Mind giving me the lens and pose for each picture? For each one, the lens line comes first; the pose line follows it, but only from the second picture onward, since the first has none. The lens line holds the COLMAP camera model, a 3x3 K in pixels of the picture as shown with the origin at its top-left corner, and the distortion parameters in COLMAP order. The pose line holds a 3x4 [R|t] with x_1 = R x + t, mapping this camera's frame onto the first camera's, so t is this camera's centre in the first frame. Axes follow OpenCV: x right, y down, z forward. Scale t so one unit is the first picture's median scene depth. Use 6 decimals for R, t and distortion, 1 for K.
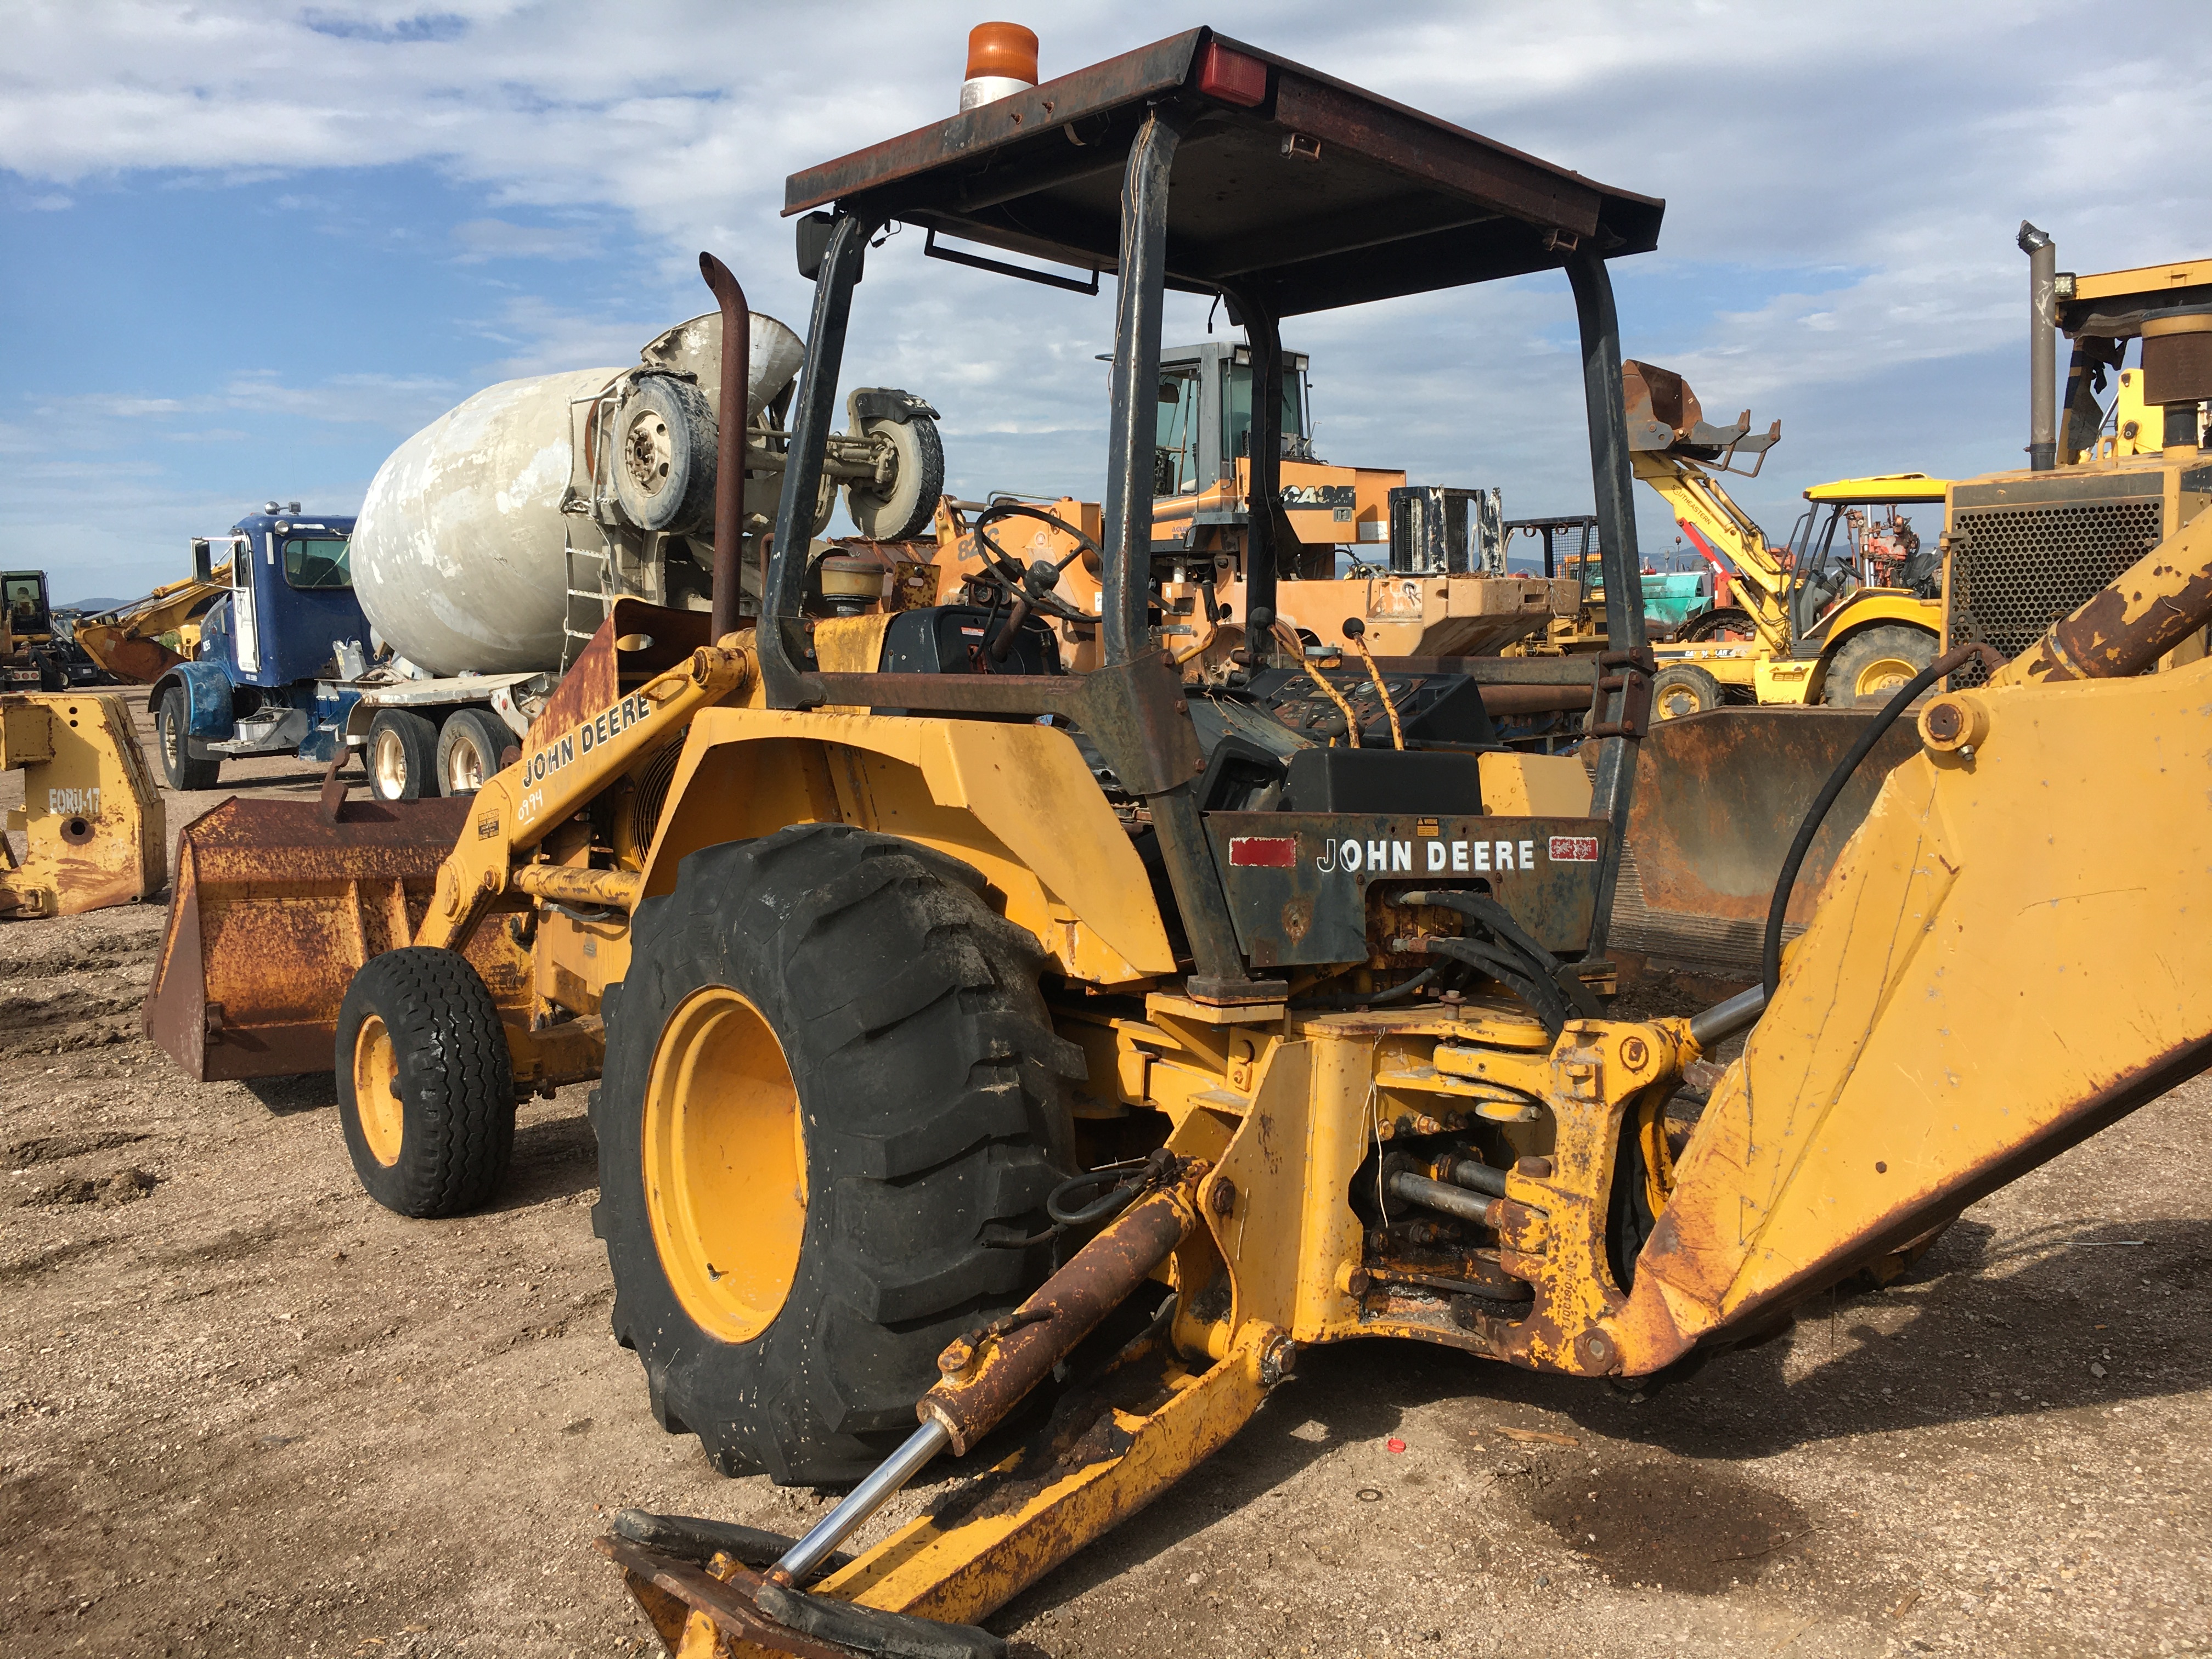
lens RADIAL K [[1872.5, 0, 1137.7], [0, 1872.5, 824.0], [0, 0, 1]] dist [0.047950, -0.008987]
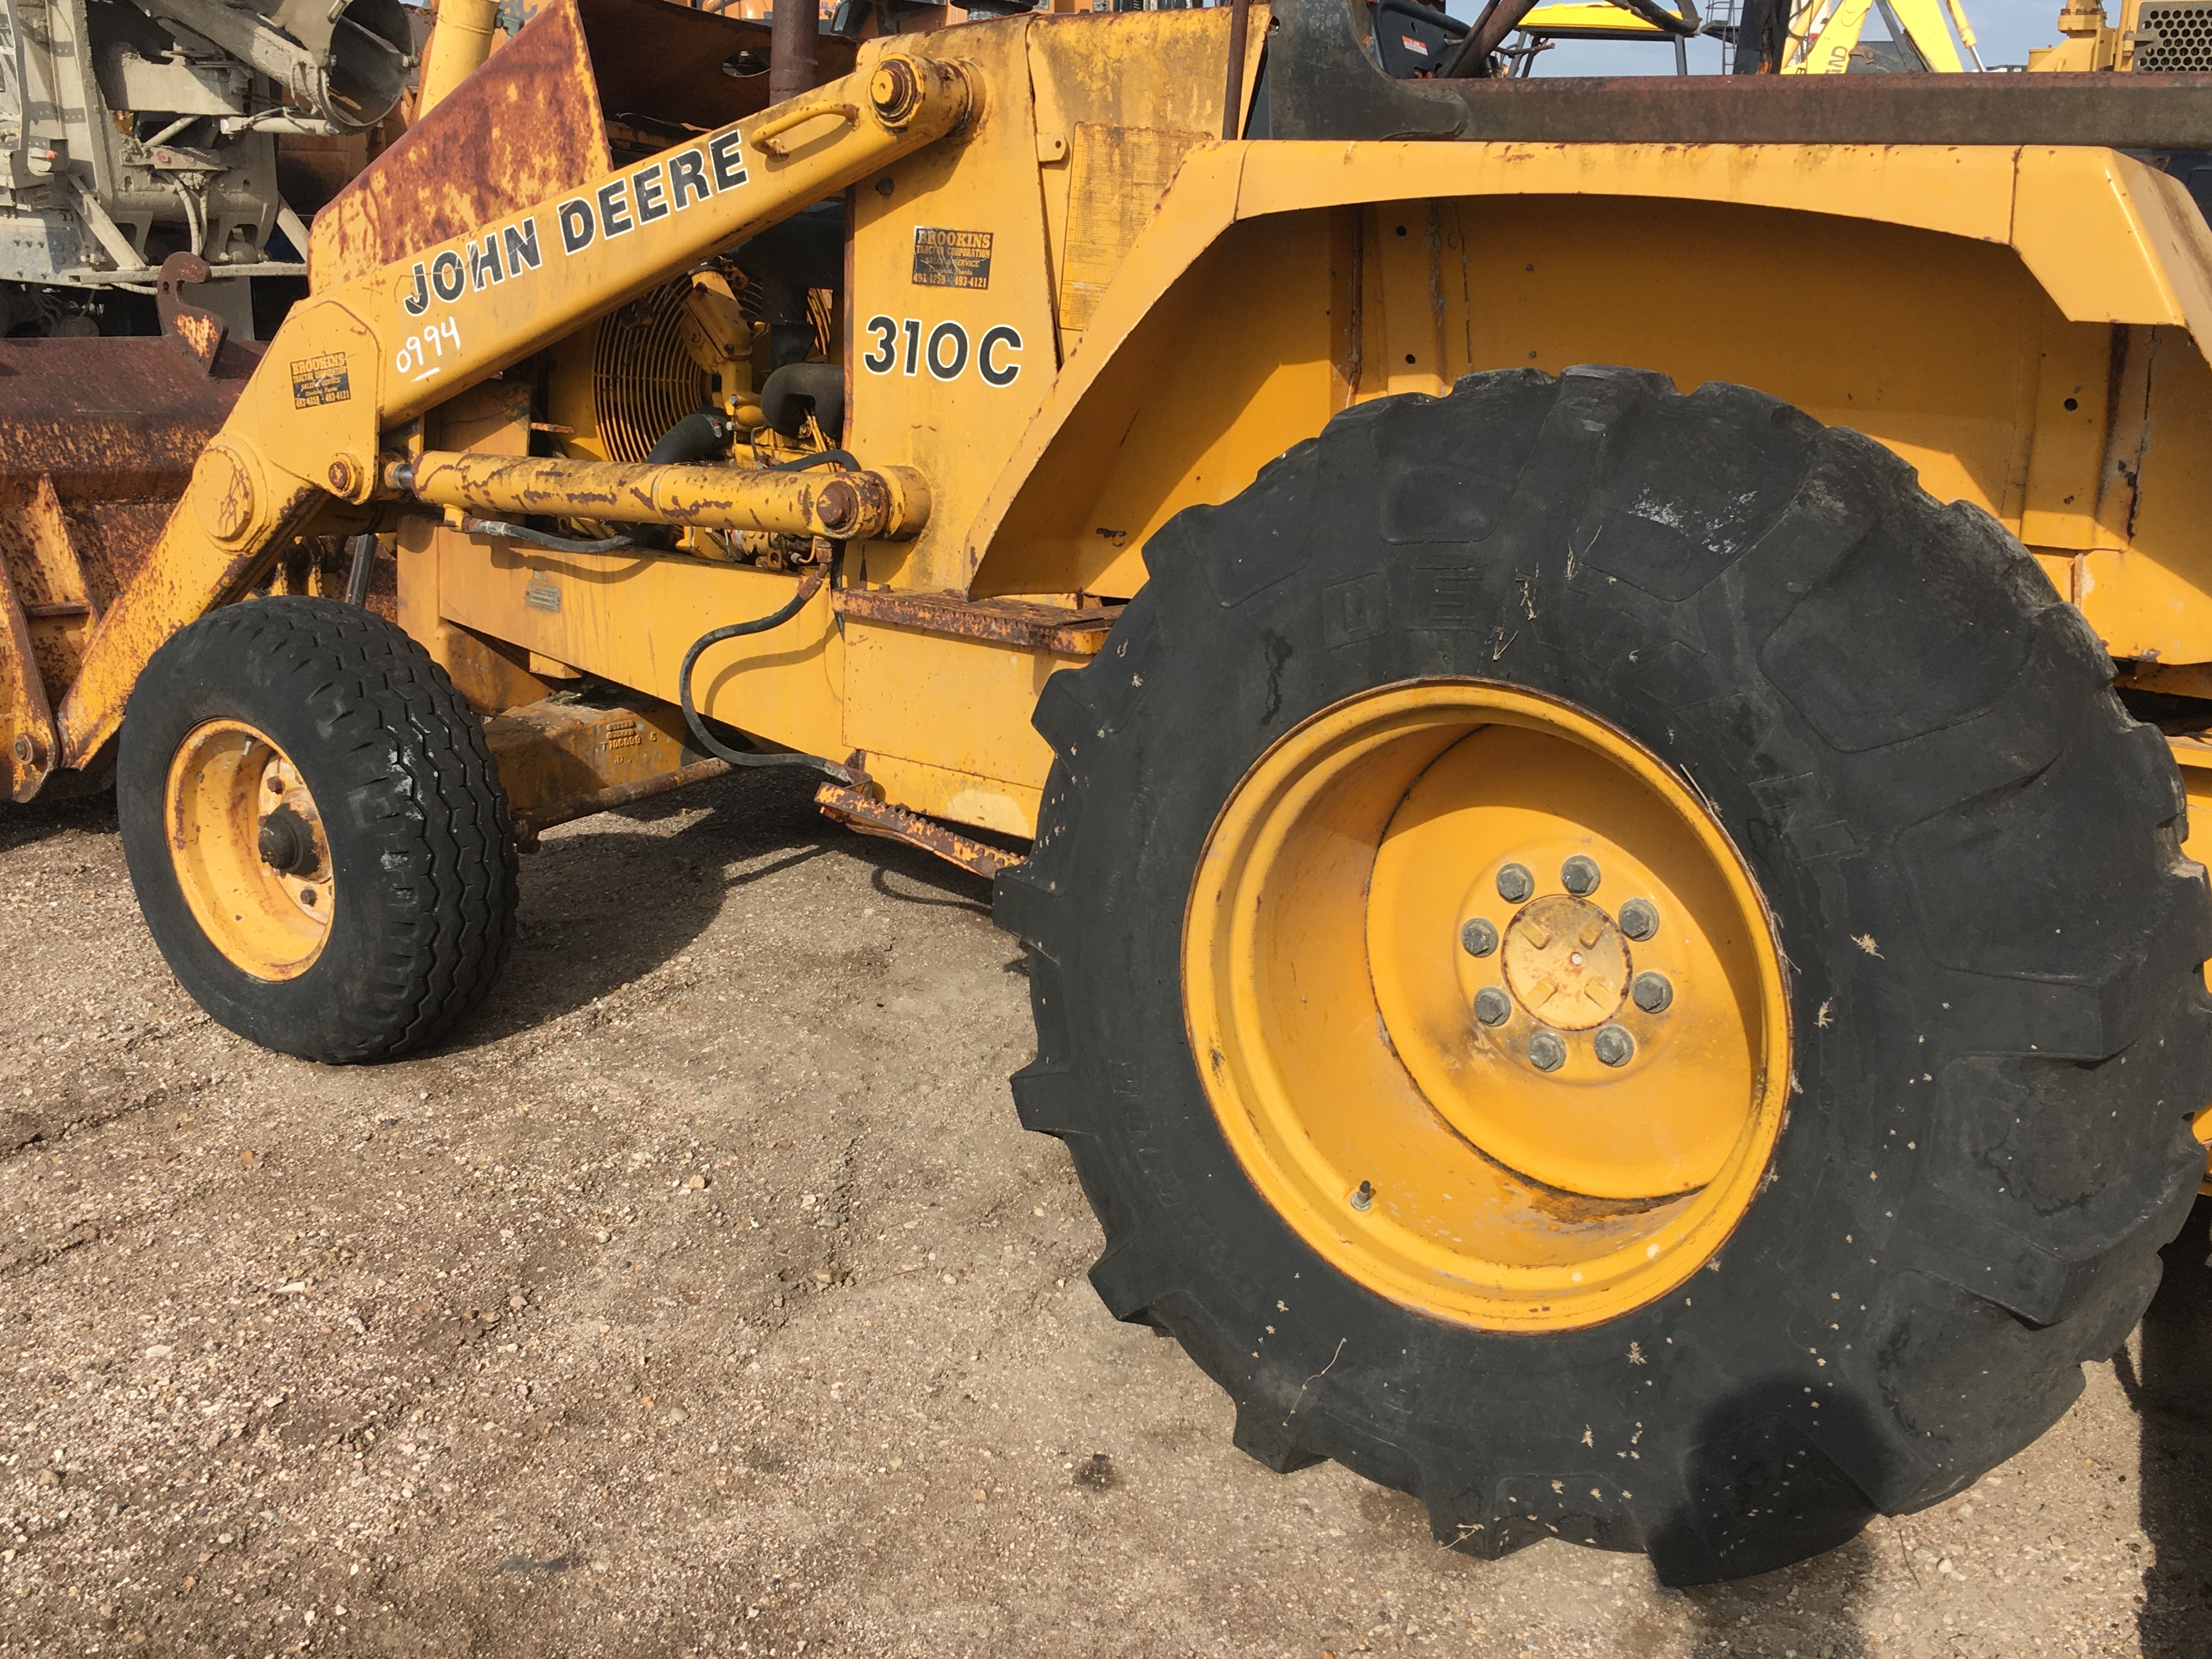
lens RADIAL K [[2191.7, 0, 1149.8], [0, 2191.7, 838.3], [0, 0, 1]] dist [0.043075, -0.023628]
pose [[0.962157, -0.038151, 0.269812, -0.497621], [-0.011915, 0.983314, 0.181528, 0.021220], [-0.272235, -0.177873, 0.945648, 0.467139]]
